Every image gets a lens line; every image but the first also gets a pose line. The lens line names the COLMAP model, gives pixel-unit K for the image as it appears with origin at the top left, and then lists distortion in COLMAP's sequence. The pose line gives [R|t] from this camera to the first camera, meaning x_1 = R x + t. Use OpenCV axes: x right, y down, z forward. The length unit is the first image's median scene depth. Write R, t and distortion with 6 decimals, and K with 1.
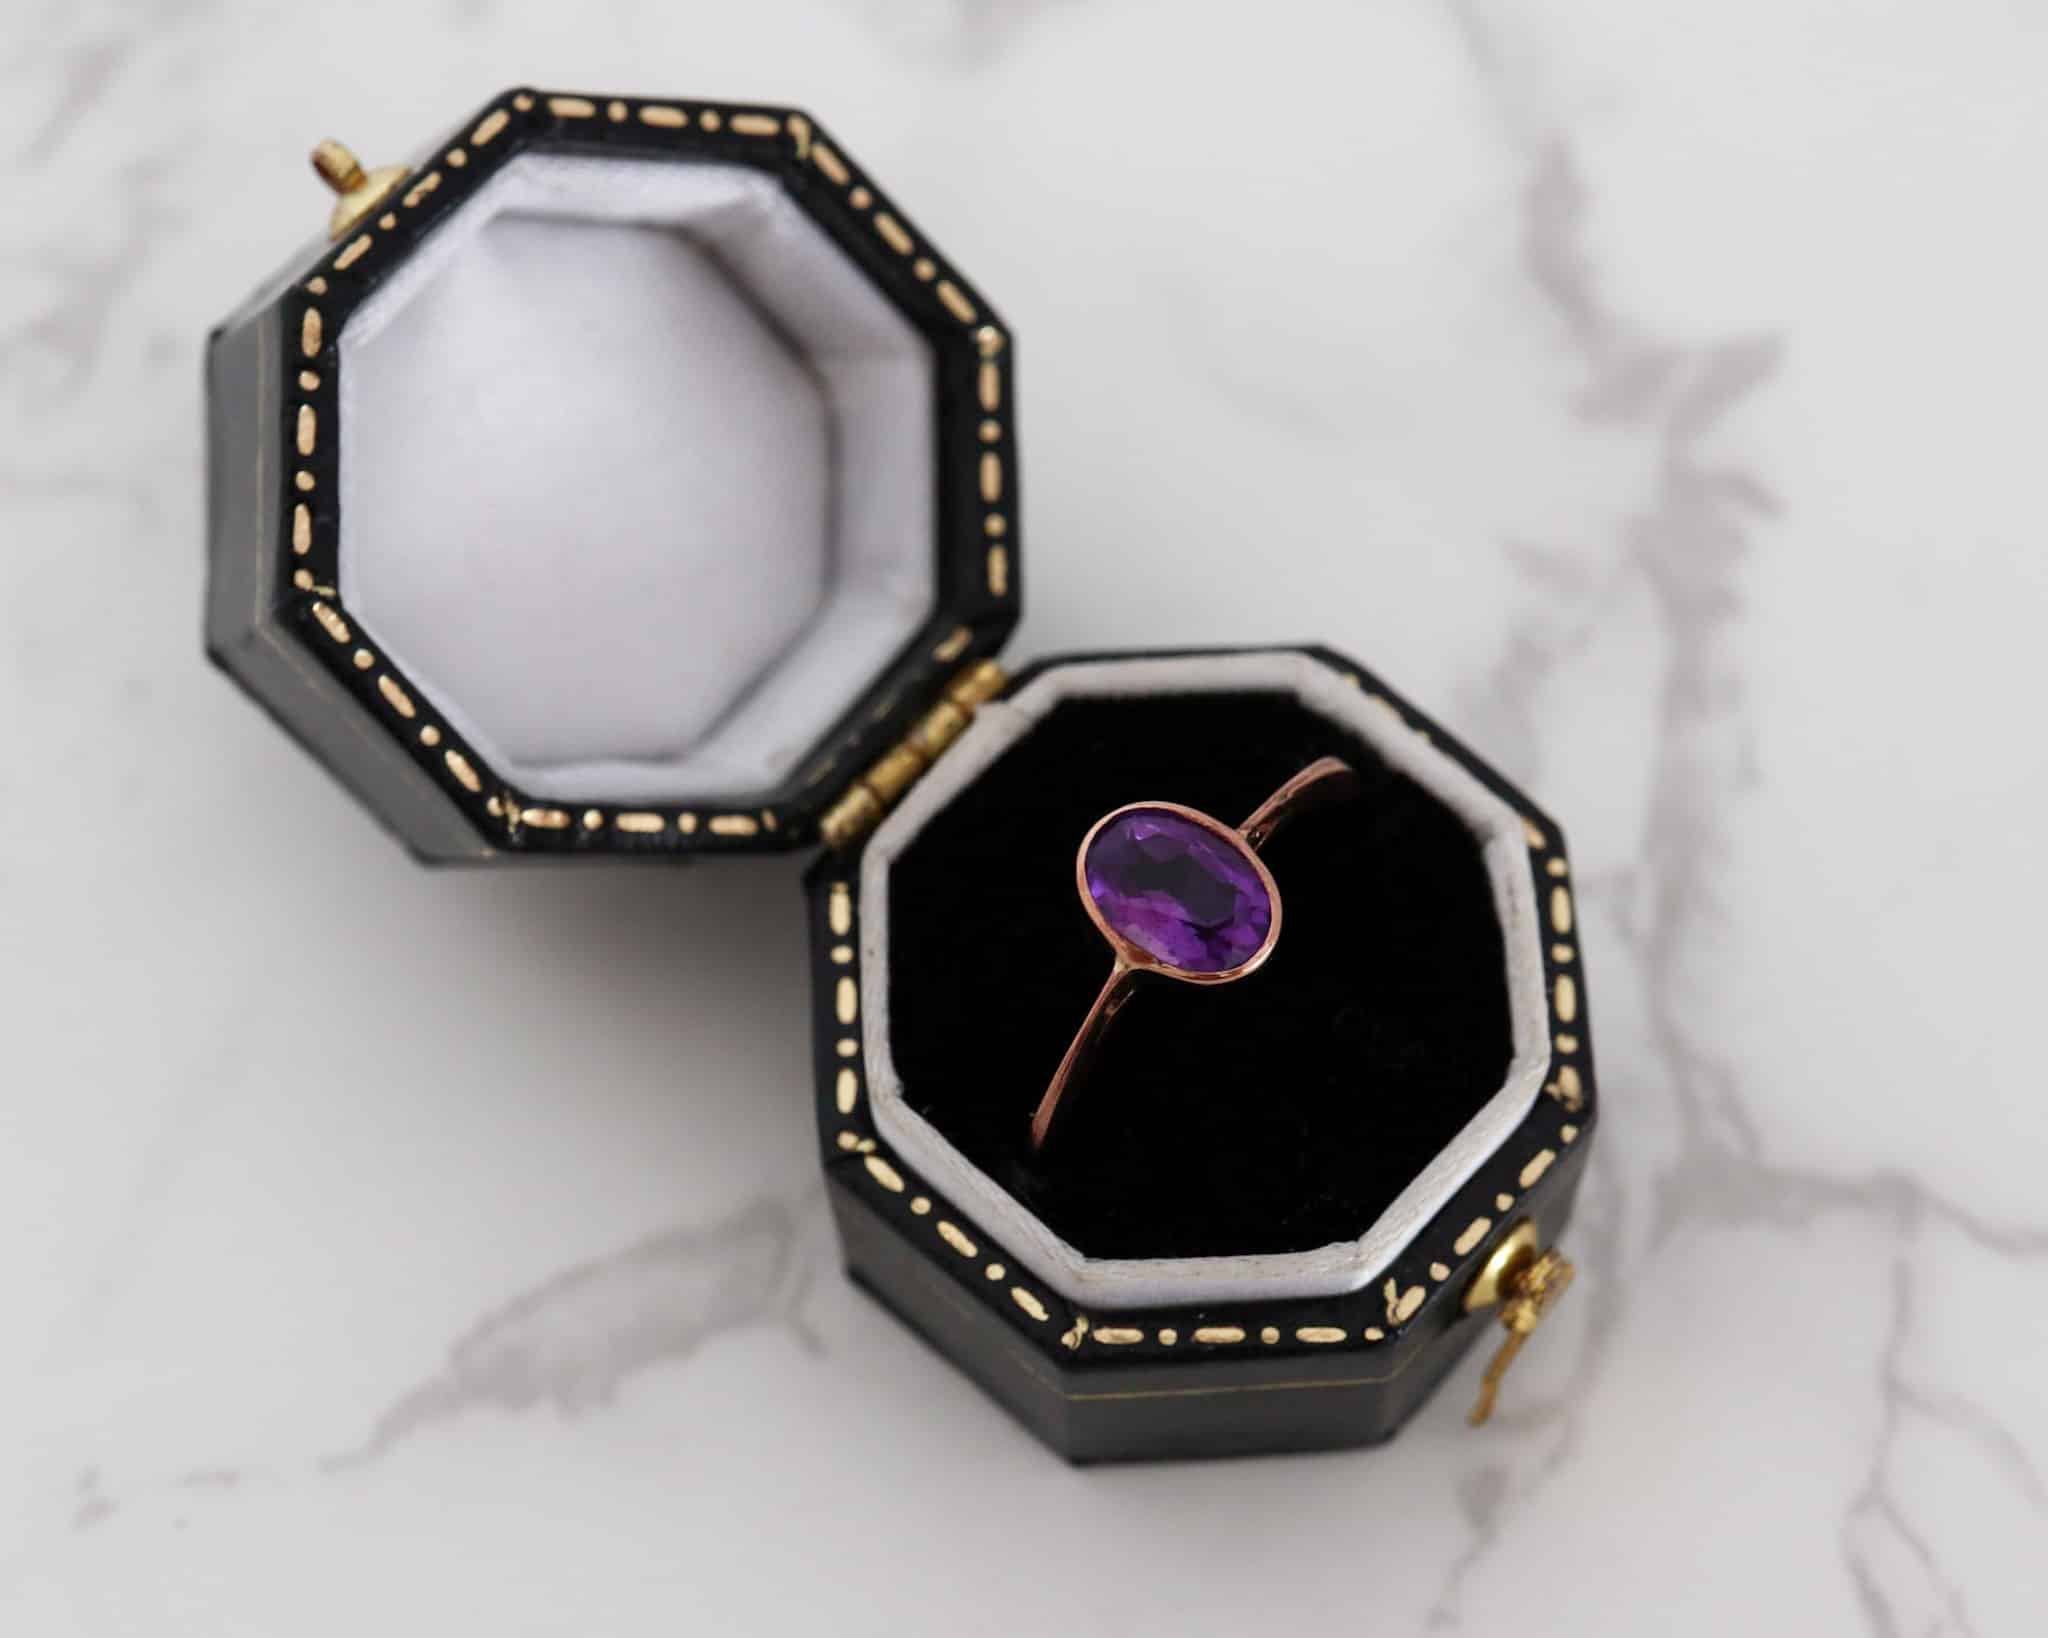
lens RADIAL K [[3605.7, 0, 1024.0], [0, 3605.7, 819.0], [0, 0, 1]] dist [0.003357, 0.017999]
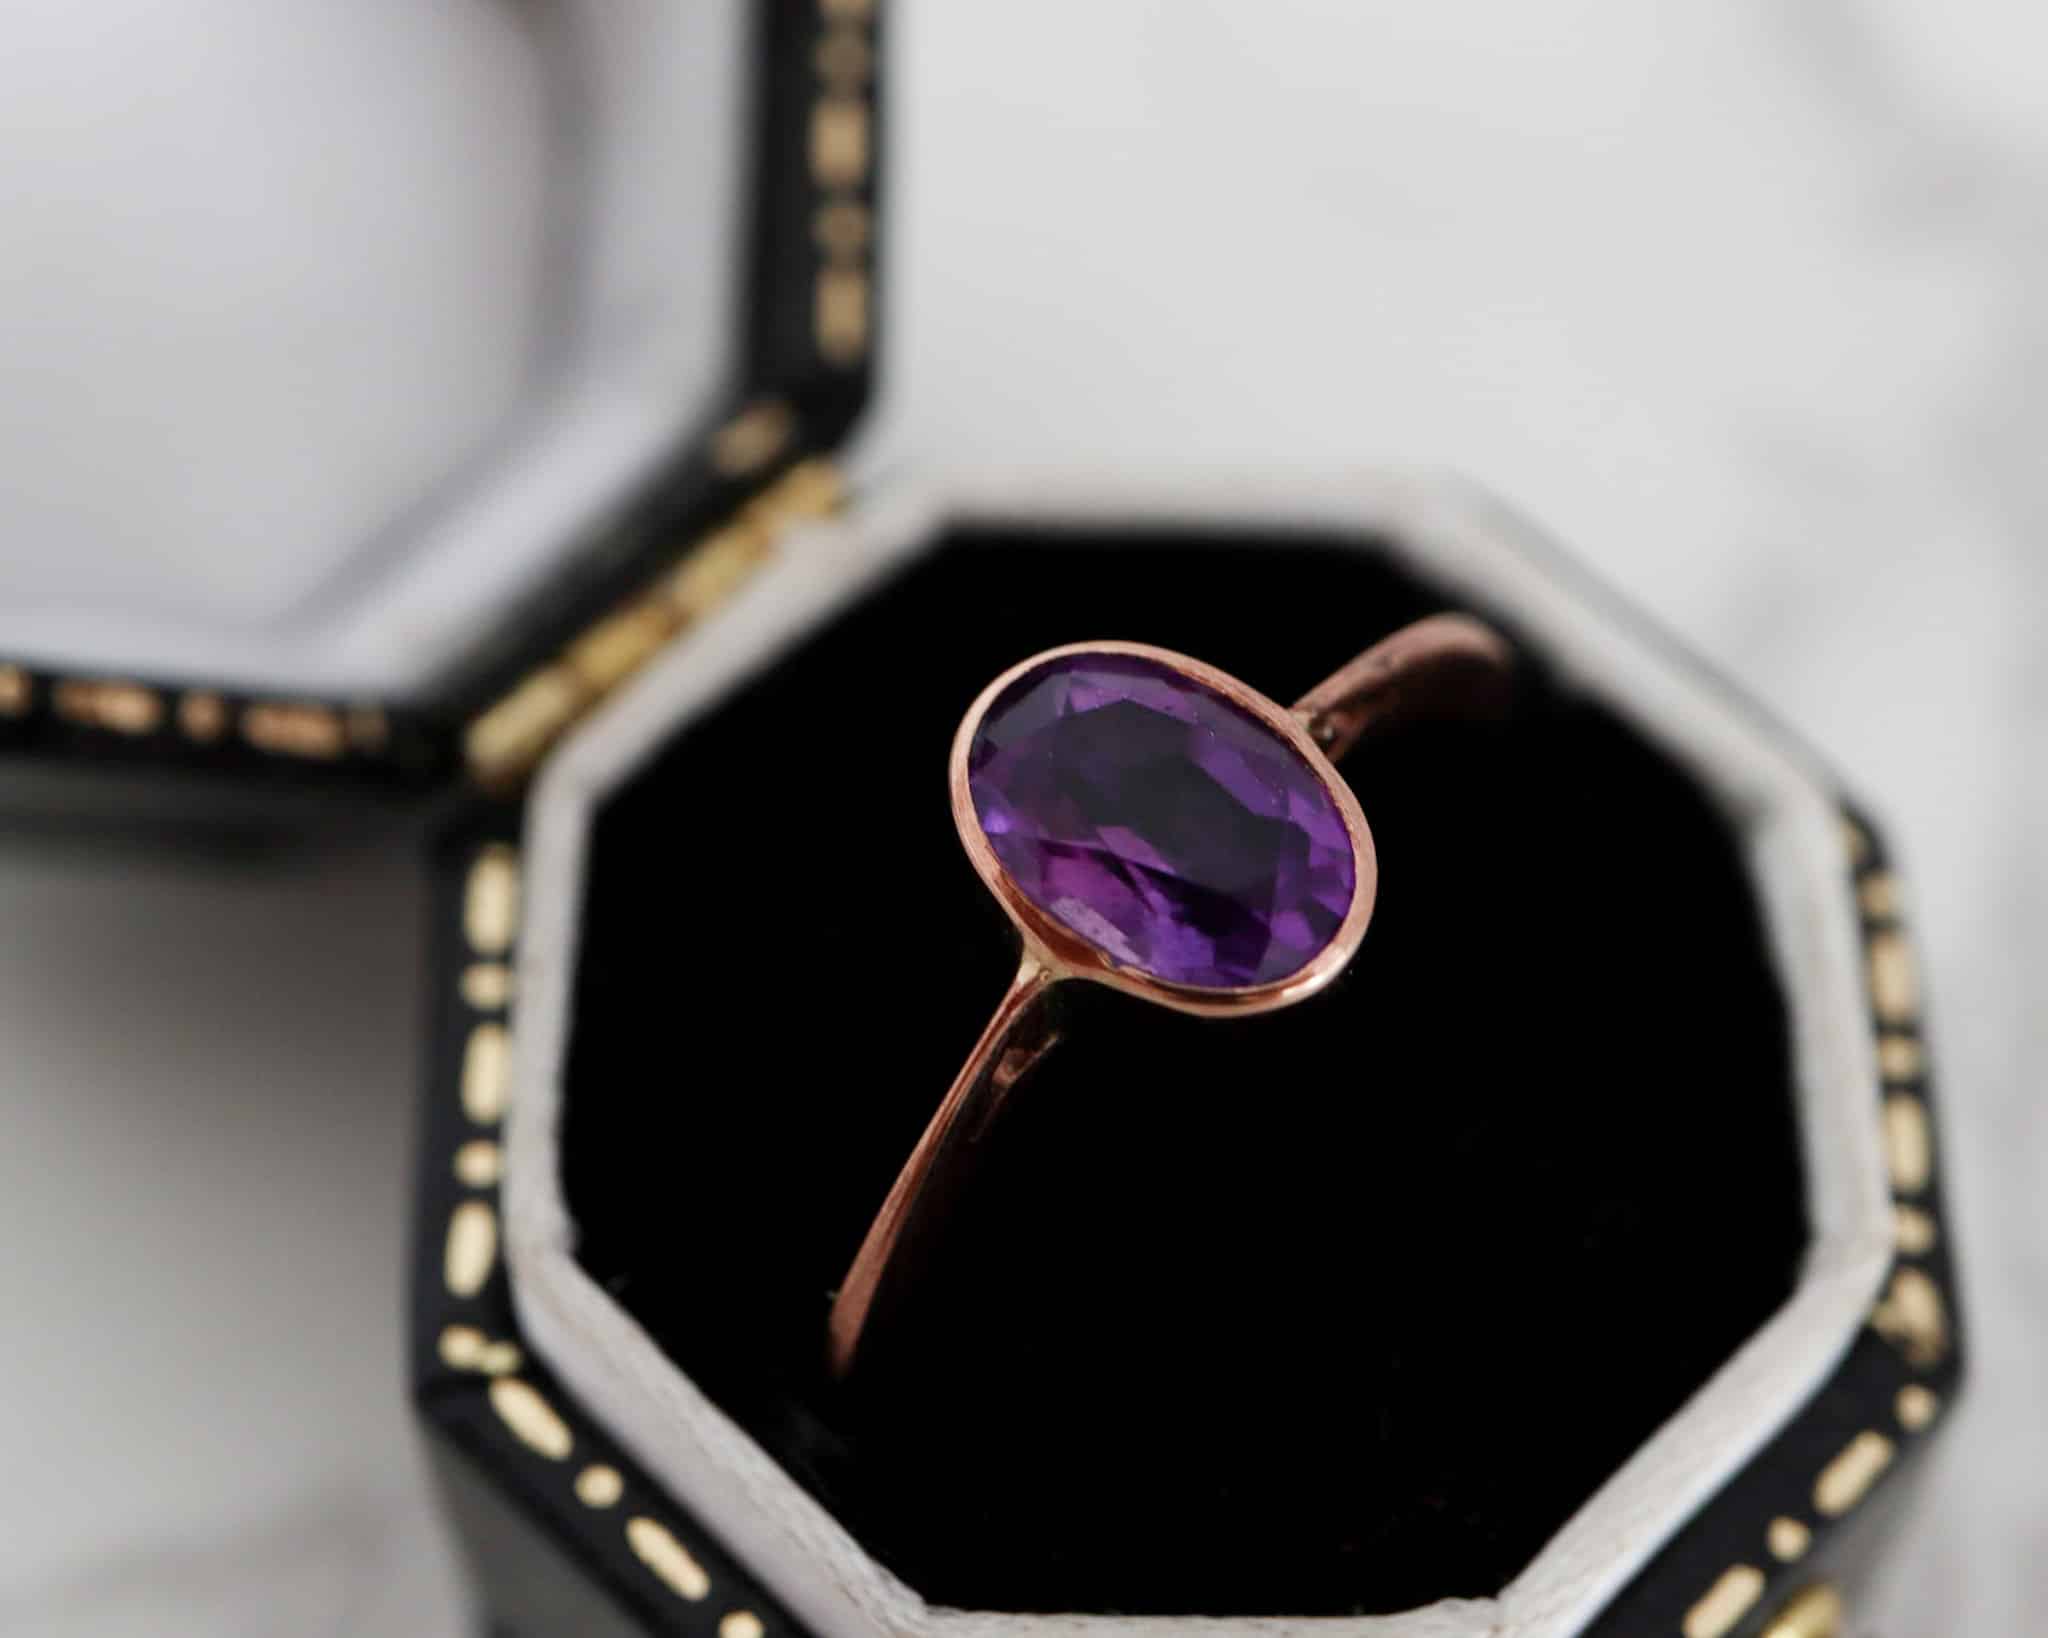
lens RADIAL K [[3605.7, 0, 1024.0], [0, 3605.7, 819.0], [0, 0, 1]] dist [0.003357, 0.017999]
pose [[0.998308, 0.055884, 0.016043, 0.016269], [-0.053226, 0.989468, -0.134608, 0.081226], [-0.023397, 0.133526, 0.990769, 0.505957]]
